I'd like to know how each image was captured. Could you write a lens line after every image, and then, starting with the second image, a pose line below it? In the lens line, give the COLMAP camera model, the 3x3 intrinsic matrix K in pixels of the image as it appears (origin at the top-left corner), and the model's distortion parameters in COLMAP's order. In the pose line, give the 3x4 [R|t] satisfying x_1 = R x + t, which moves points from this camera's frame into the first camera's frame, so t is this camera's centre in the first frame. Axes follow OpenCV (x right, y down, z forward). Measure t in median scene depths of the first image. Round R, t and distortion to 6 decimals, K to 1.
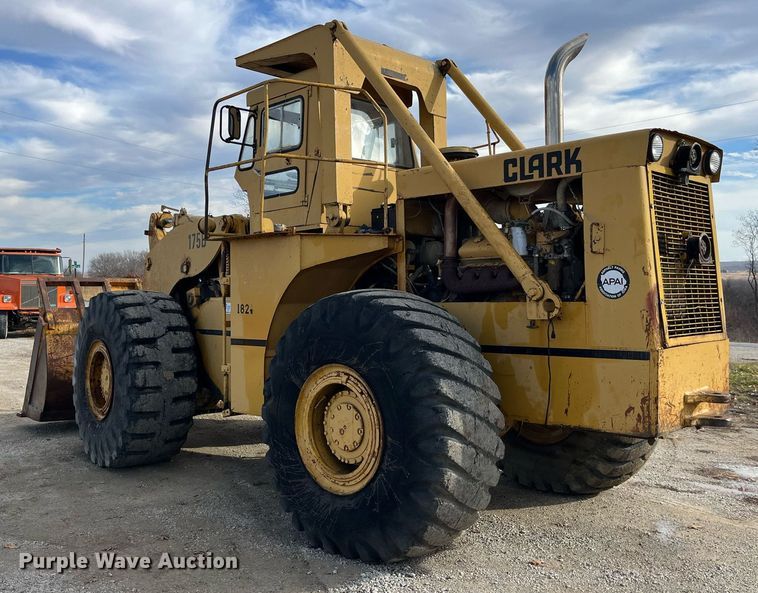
lens RADIAL K [[755.8, 0, 379.0], [0, 755.8, 296.5], [0, 0, 1]] dist [0.010021, 0.003391]
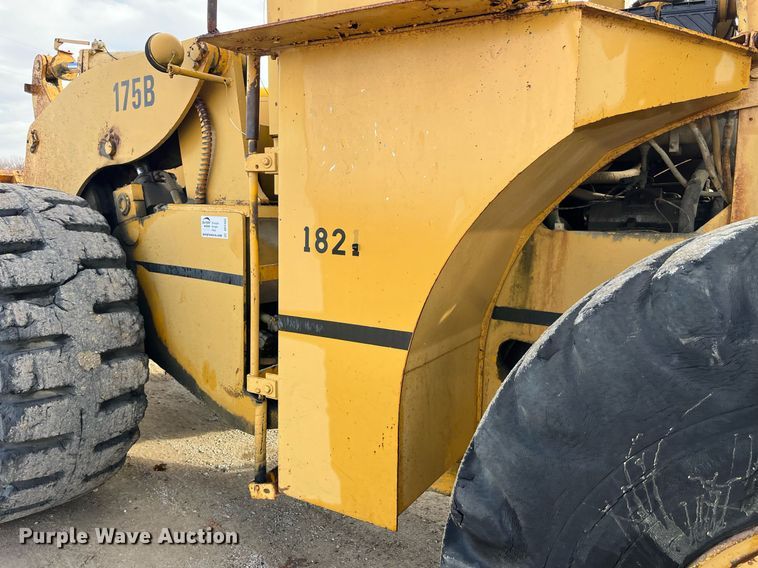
lens RADIAL K [[544.5, 0, 379.0], [0, 544.5, 284.0], [0, 0, 1]] dist [0.071255, -0.101051]
pose [[0.967298, -0.000407, 0.253643, -0.181683], [-0.034490, 0.990499, 0.133124, 0.000692], [-0.251287, -0.137518, 0.958094, 0.600098]]
